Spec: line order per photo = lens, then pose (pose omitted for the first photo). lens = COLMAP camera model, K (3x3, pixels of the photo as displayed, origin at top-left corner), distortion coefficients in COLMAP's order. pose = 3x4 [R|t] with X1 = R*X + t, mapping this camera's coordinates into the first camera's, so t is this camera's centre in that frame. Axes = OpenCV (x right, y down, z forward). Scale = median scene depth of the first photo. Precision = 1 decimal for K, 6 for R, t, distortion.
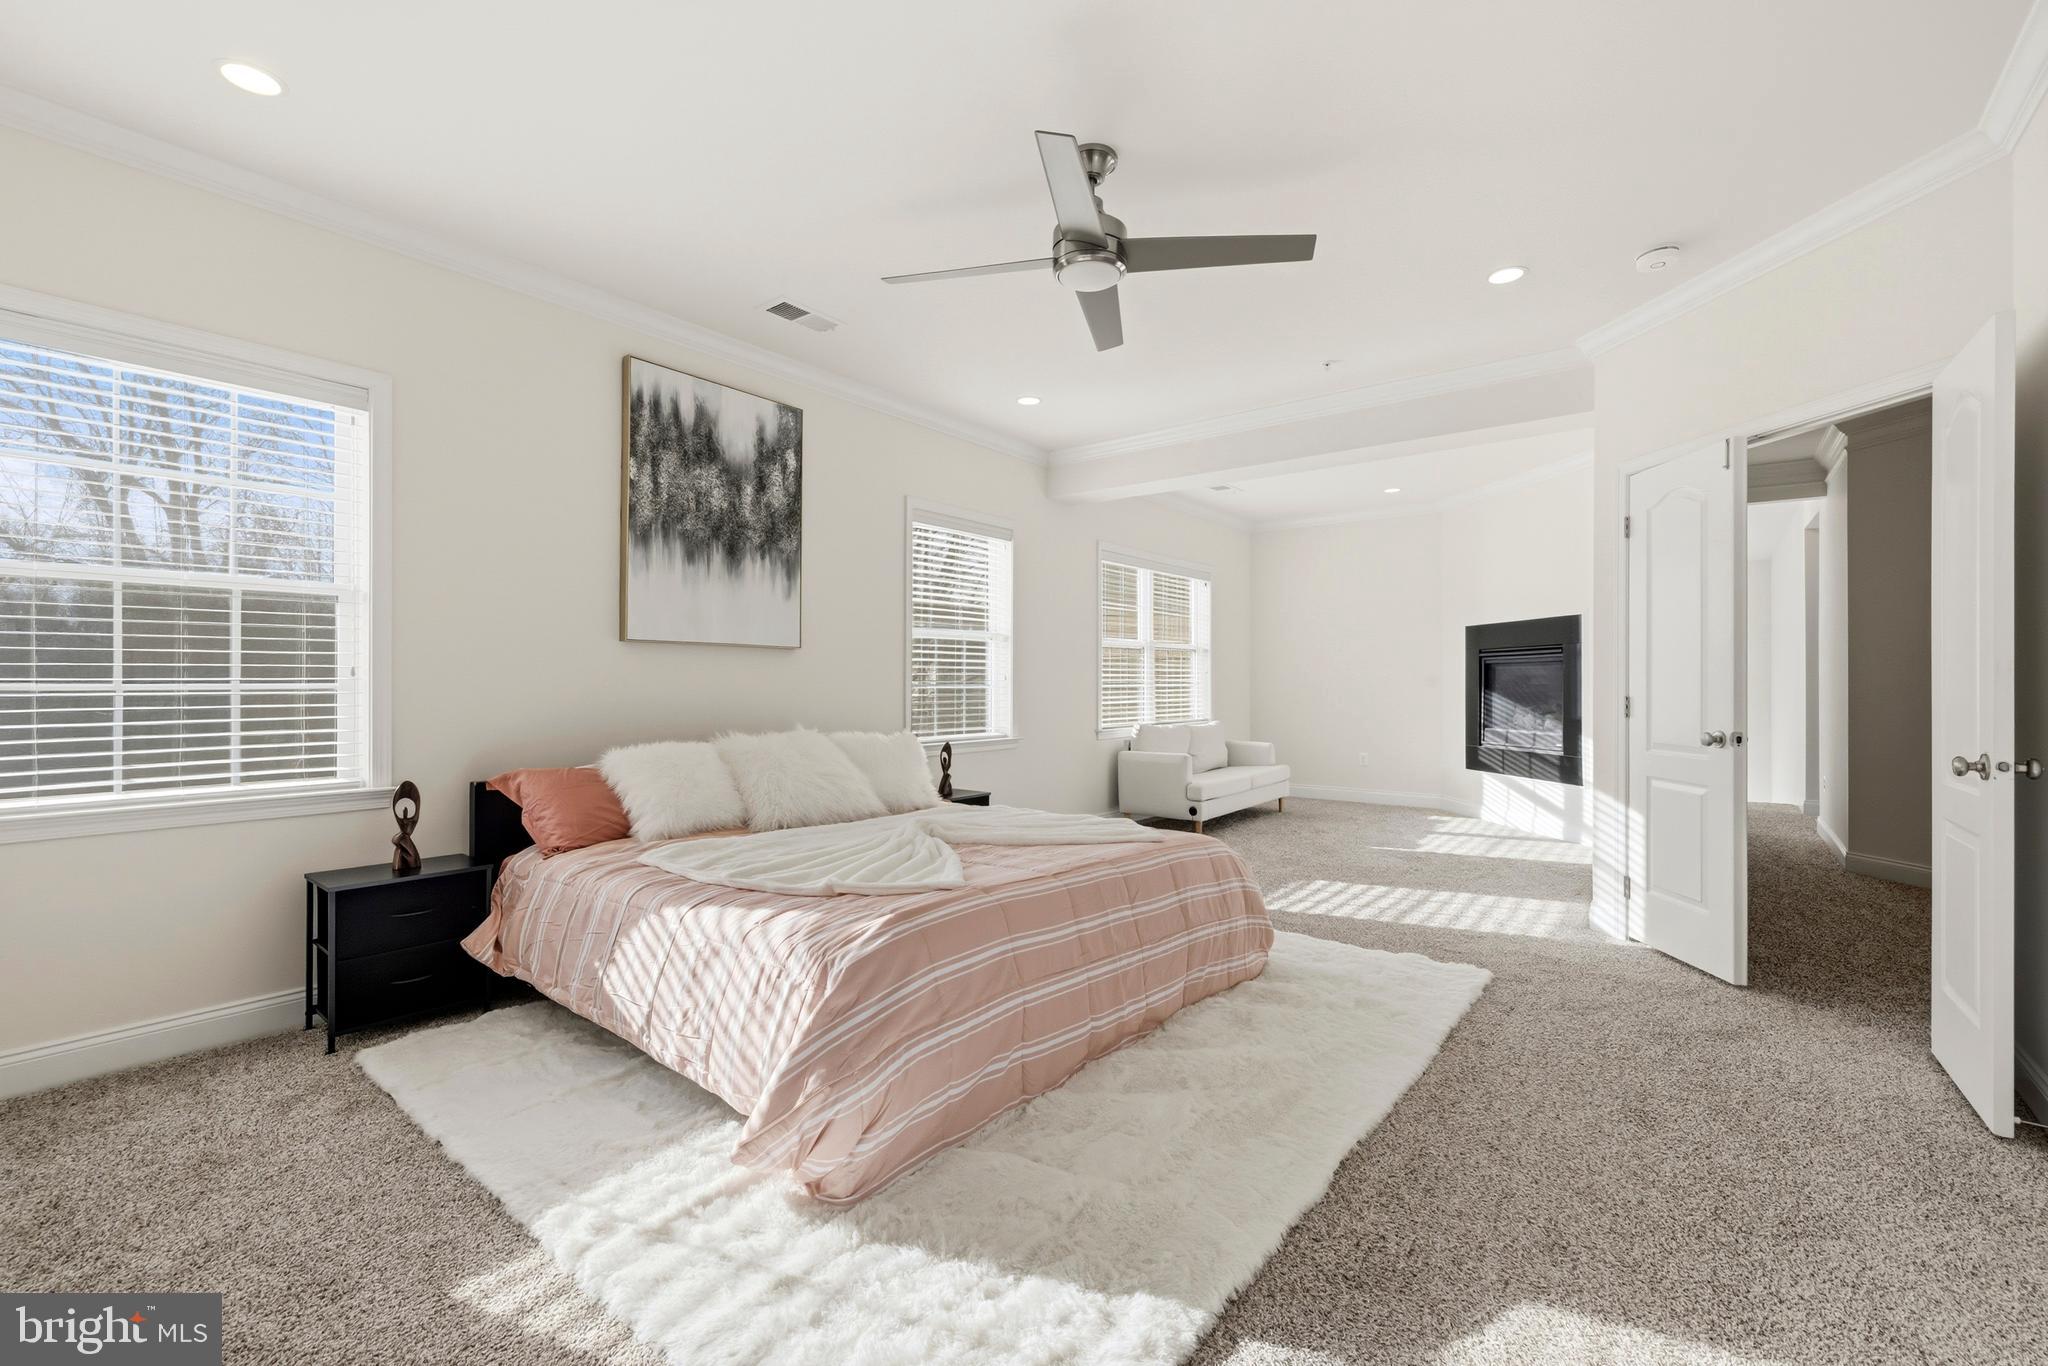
lens RADIAL K [[869.9, 0, 1013.4], [0, 869.9, 683.3], [0, 0, 1]] dist [0.002889, 0.000179]
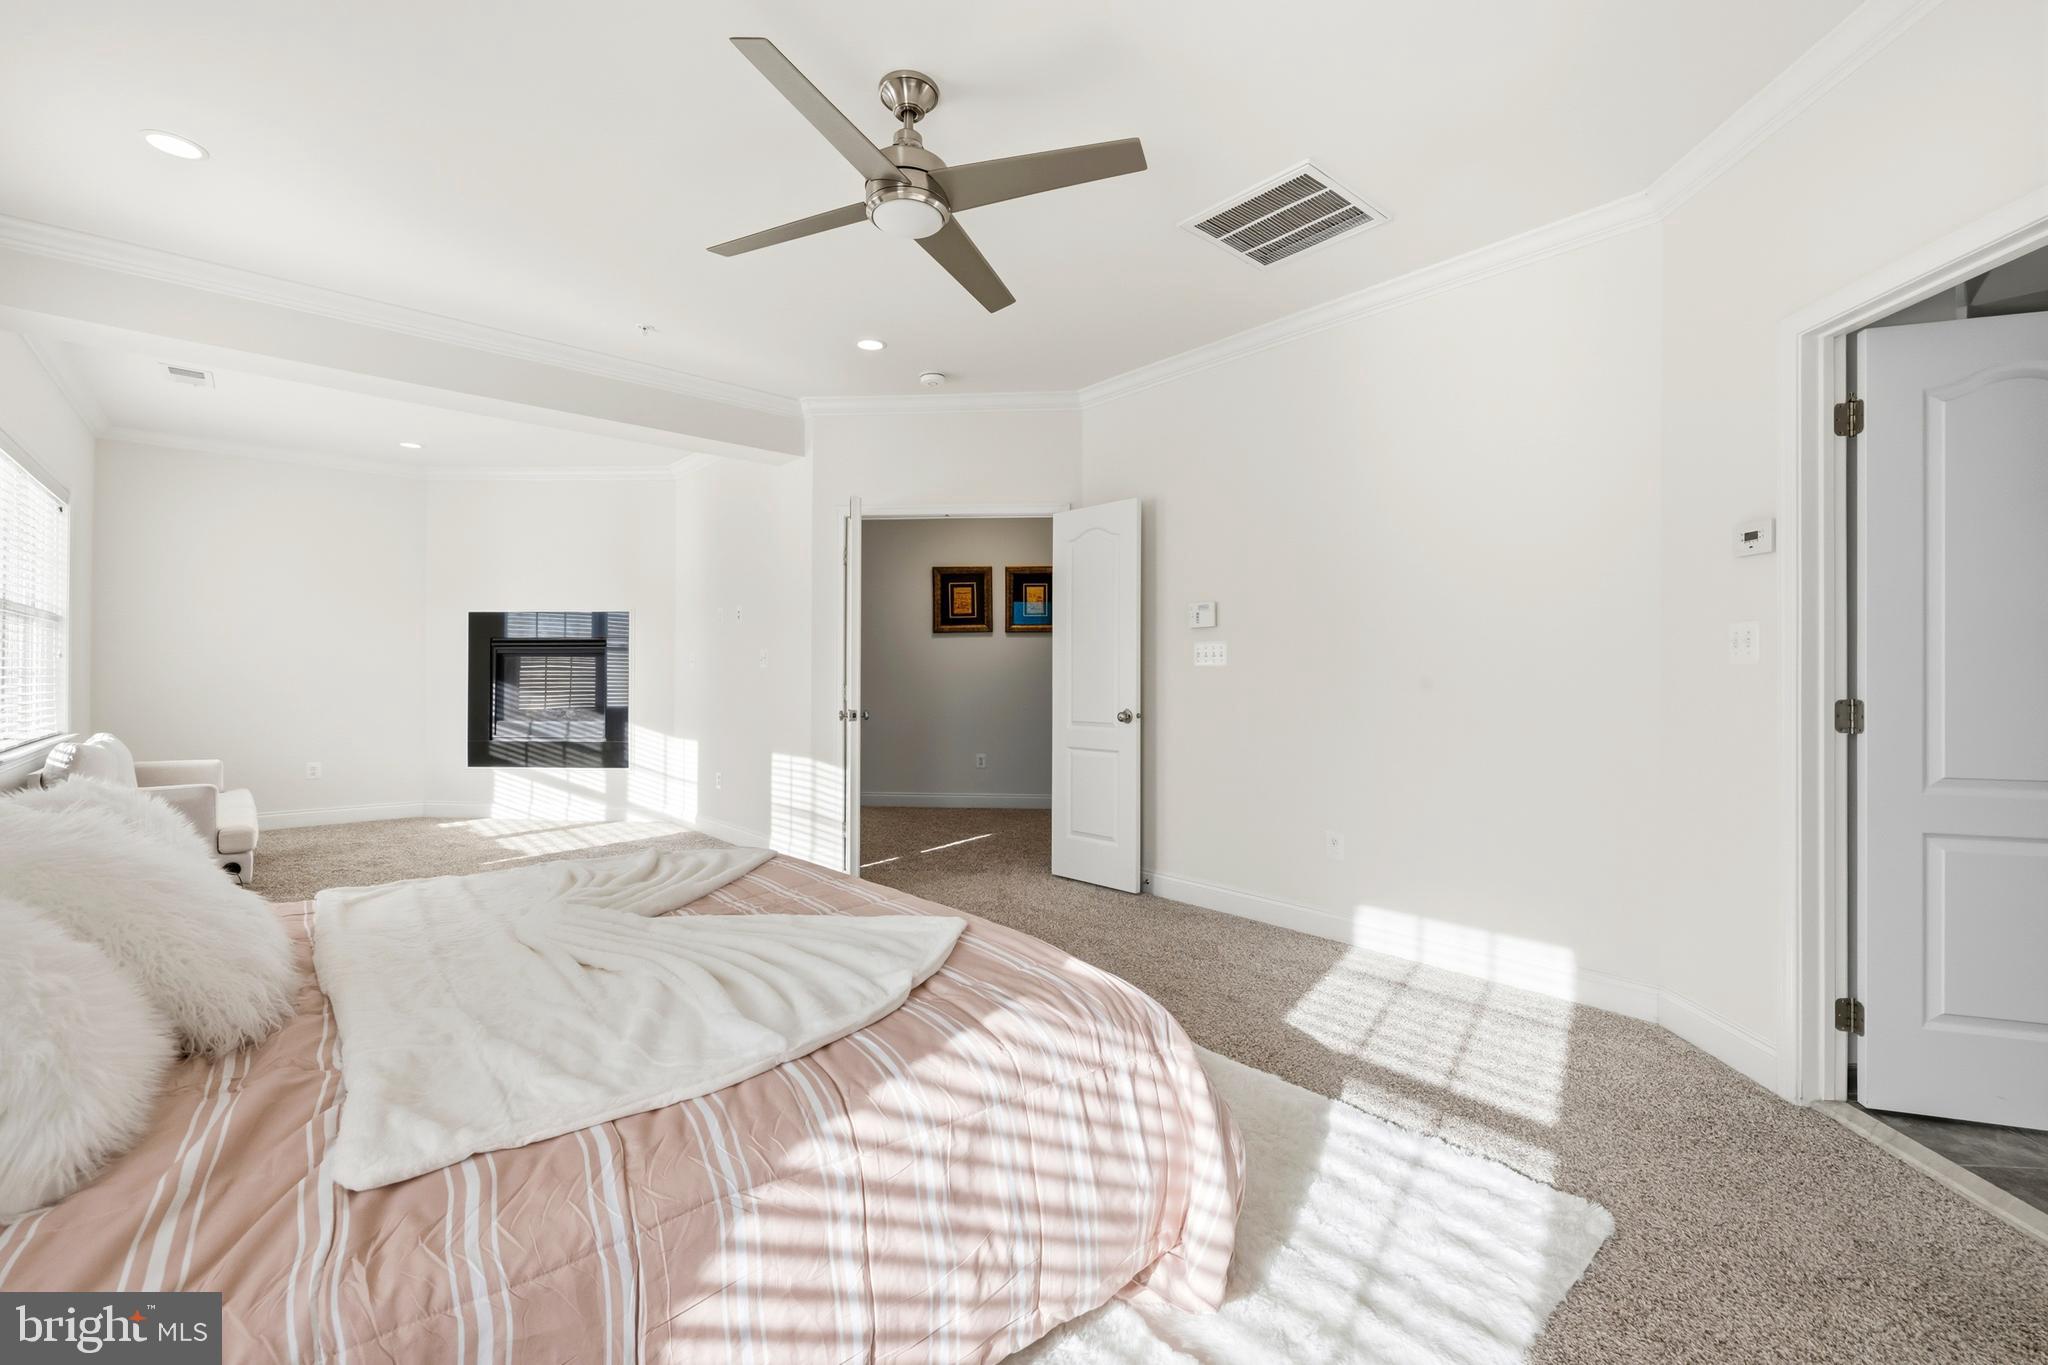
lens RADIAL K [[869.9, 0, 1020.7], [0, 869.9, 673.2], [0, 0, 1]] dist [0.002889, 0.000179]
pose [[0.188273, 0.003726, 0.982110, -0.304612], [-0.003895, 0.999988, -0.003047, -0.000377], [-0.982109, -0.003252, 0.188285, 0.285426]]
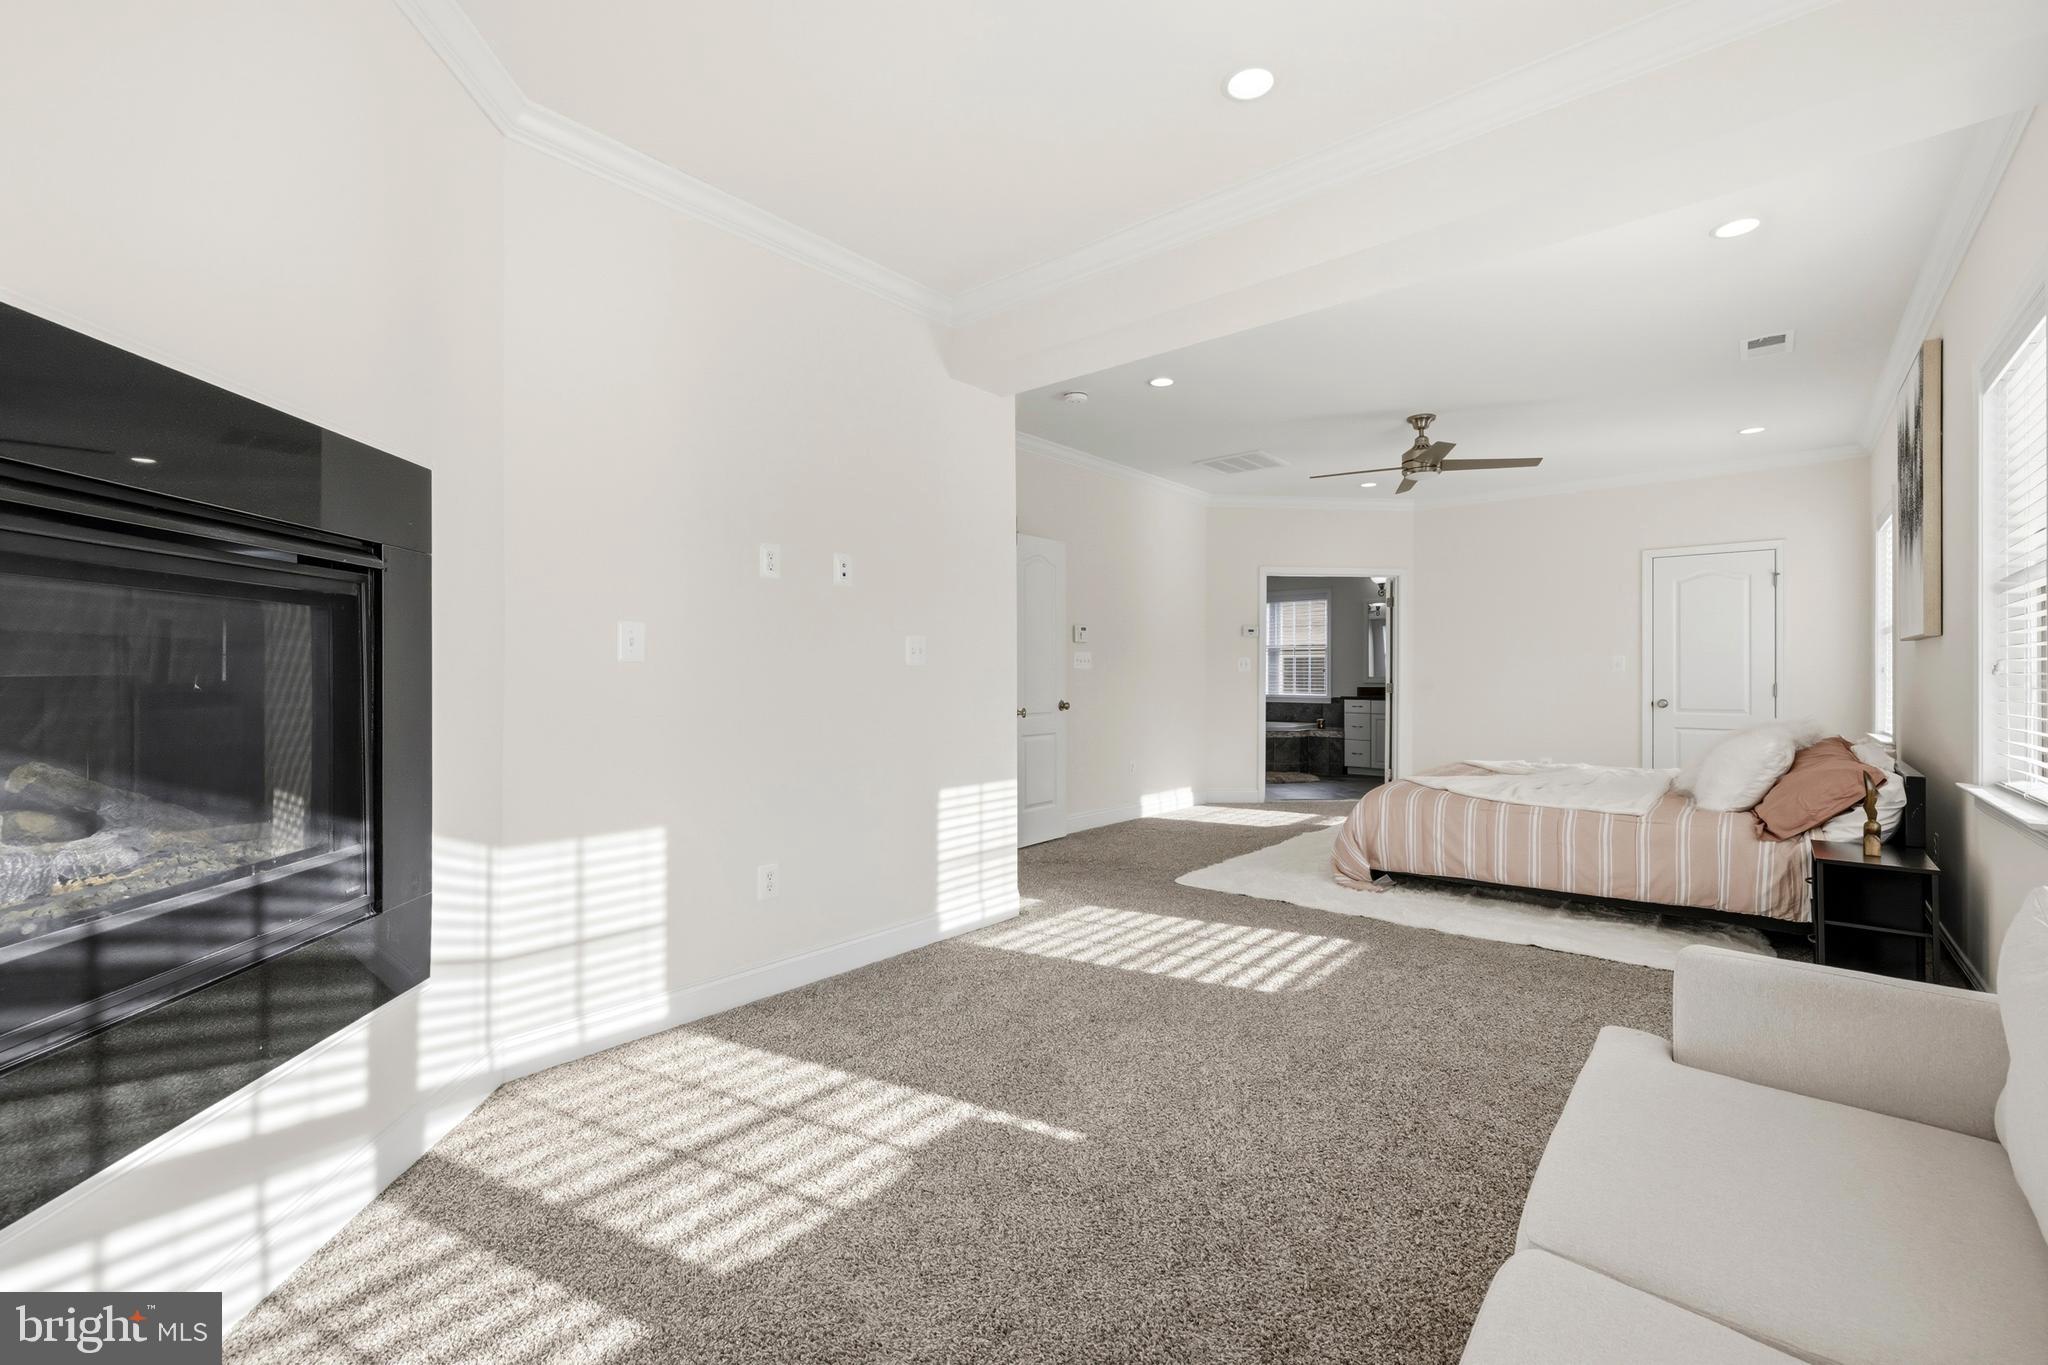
lens RADIAL K [[869.9, 0, 1015.3], [0, 869.9, 678.7], [0, 0, 1]] dist [0.002889, 0.000179]
pose [[-0.999158, 0.002200, 0.040965, 0.379340], [0.002254, 0.999997, 0.001273, 0.001261], [-0.040962, 0.001364, -0.999160, 1.221295]]
